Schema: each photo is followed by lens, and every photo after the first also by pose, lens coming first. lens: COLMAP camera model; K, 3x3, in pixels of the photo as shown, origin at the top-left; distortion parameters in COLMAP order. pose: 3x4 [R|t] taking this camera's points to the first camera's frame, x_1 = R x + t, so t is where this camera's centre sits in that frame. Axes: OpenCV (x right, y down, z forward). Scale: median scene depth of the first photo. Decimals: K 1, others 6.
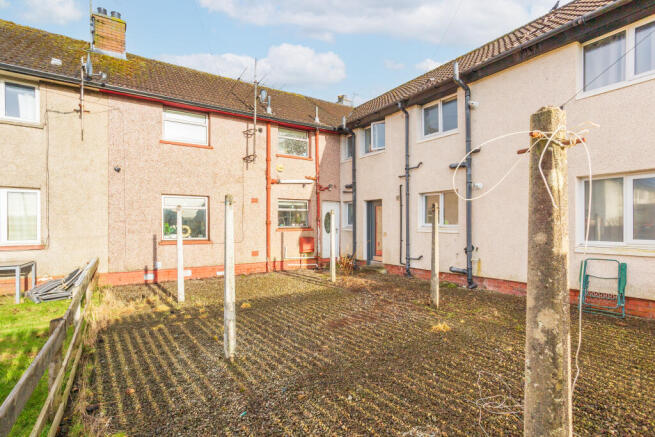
lens RADIAL K [[334.4, 0, 328.3], [0, 334.4, 222.9], [0, 0, 1]] dist [-0.052115, 0.038120]
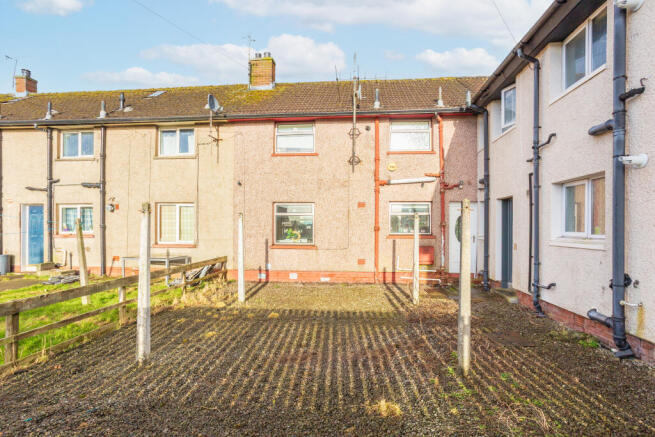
lens RADIAL K [[334.4, 0, 328.3], [0, 334.4, 222.9], [0, 0, 1]] dist [-0.052115, 0.038120]
pose [[0.769734, -0.004991, -0.638345, 0.318805], [-0.004107, 0.999910, -0.012770, -0.004525], [0.638352, 0.012451, 0.769644, 0.235764]]
